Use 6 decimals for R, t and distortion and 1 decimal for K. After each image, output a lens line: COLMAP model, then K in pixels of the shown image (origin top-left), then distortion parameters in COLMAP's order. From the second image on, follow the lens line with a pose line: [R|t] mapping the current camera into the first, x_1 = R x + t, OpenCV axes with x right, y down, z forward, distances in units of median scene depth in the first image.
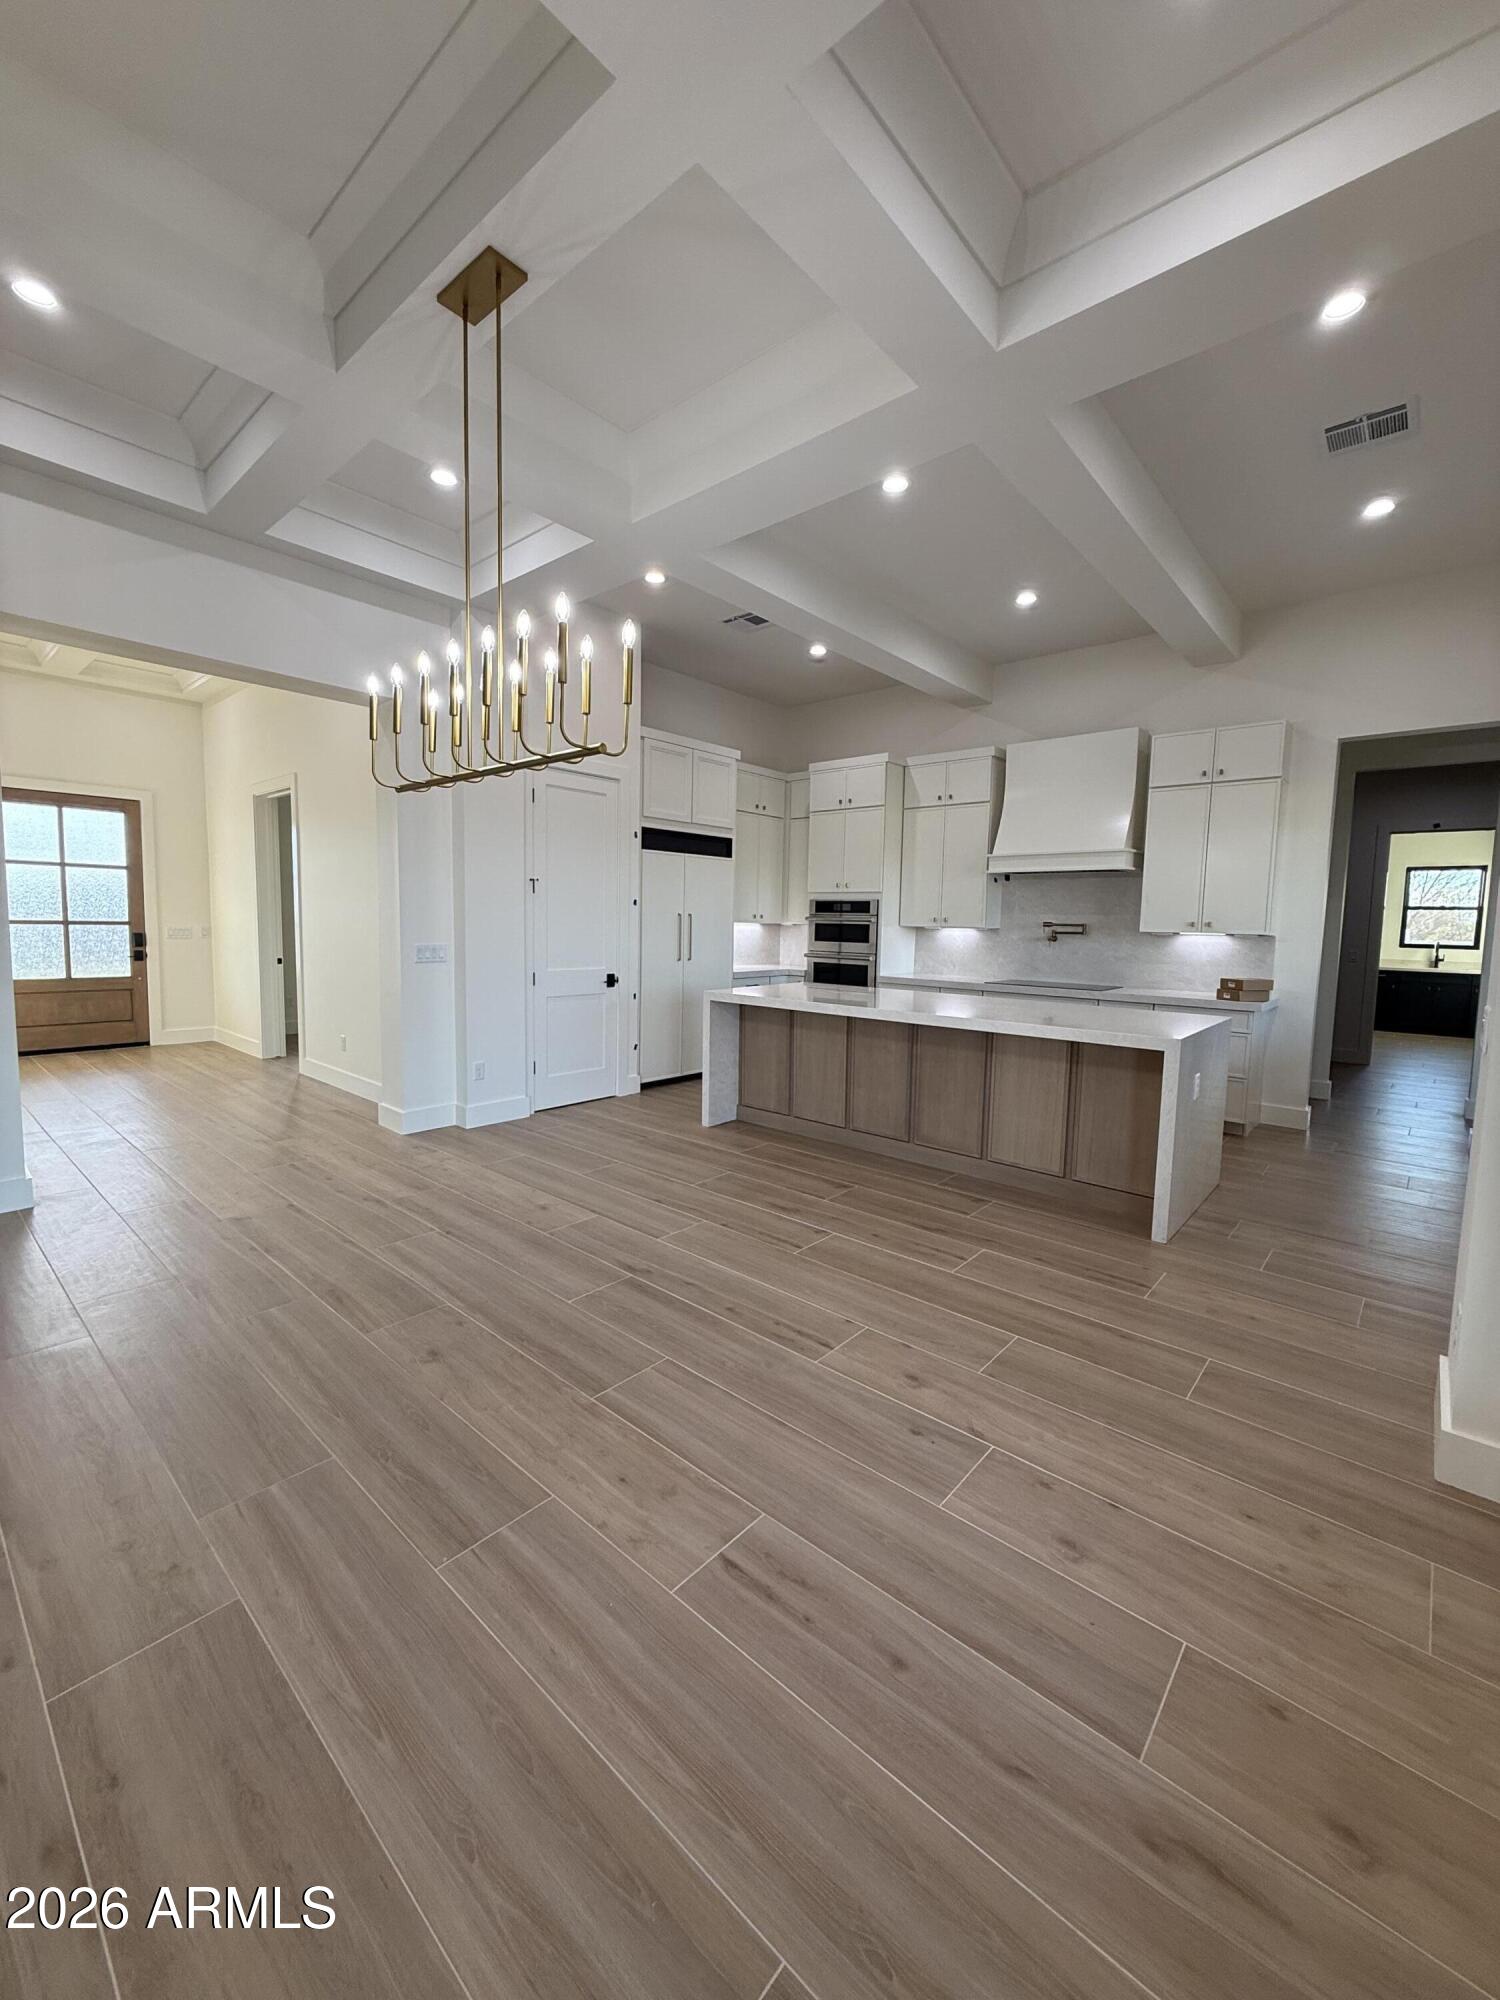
lens RADIAL K [[808.8, 0, 751.1], [0, 808.8, 1006.5], [0, 0, 1]] dist [-0.000581, 0.000633]
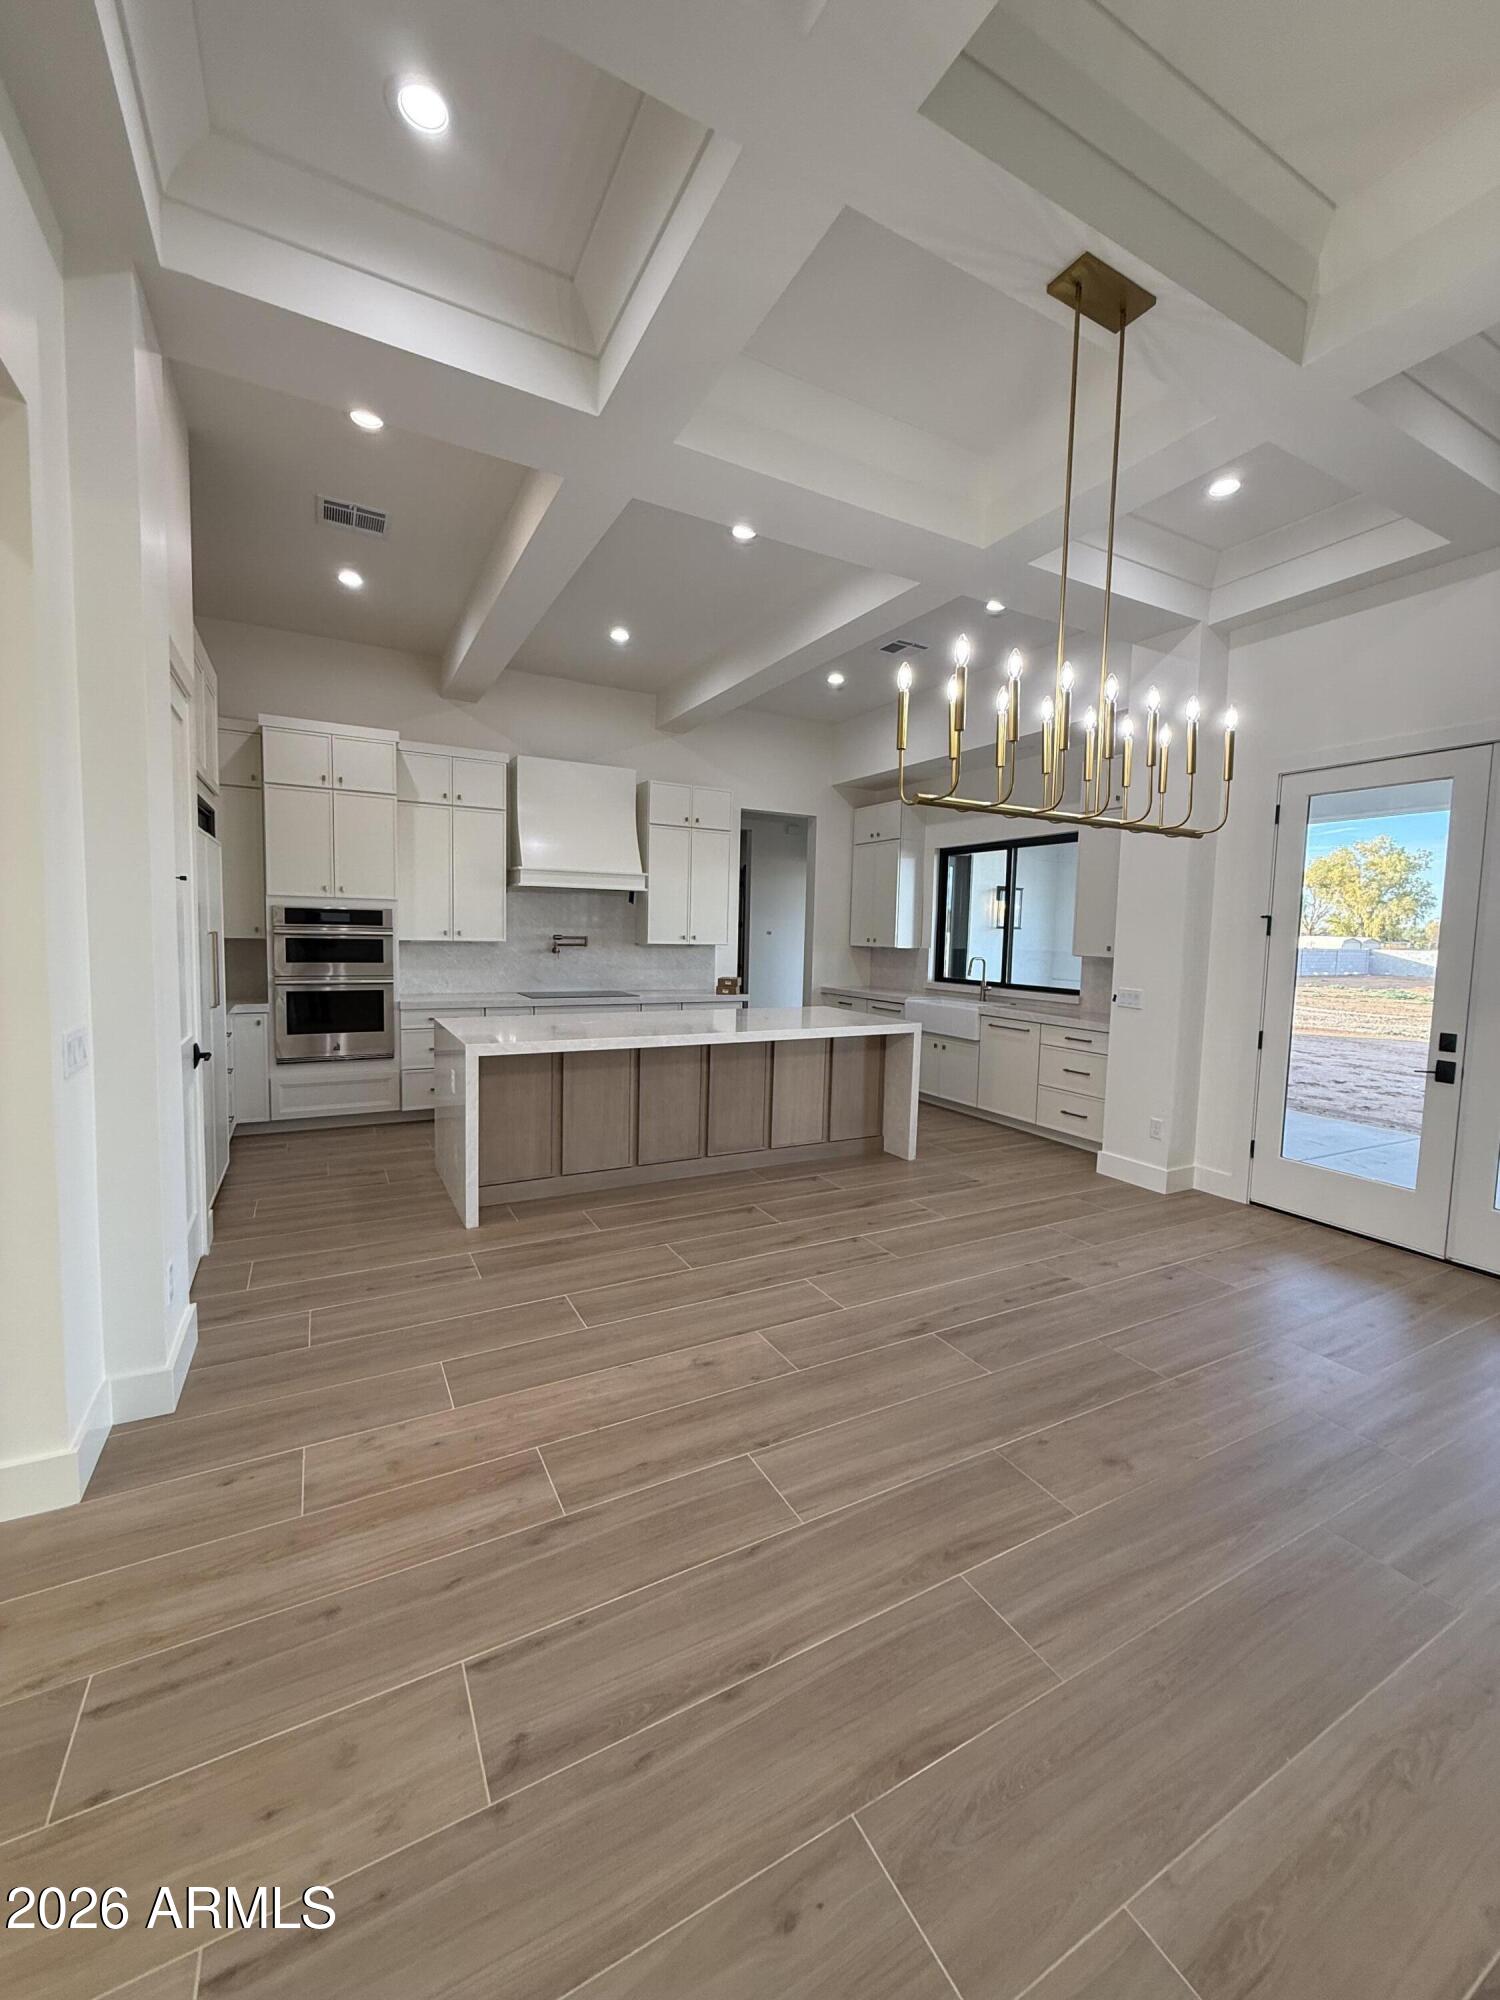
lens RADIAL K [[808.8, 0, 733.3], [0, 808.8, 1007.1], [0, 0, 1]] dist [-0.000581, 0.000633]
pose [[0.333820, -0.103148, 0.936976, -0.828212], [0.082147, 0.993397, 0.080092, -0.116361], [-0.939051, 0.050233, 0.340089, 0.659881]]
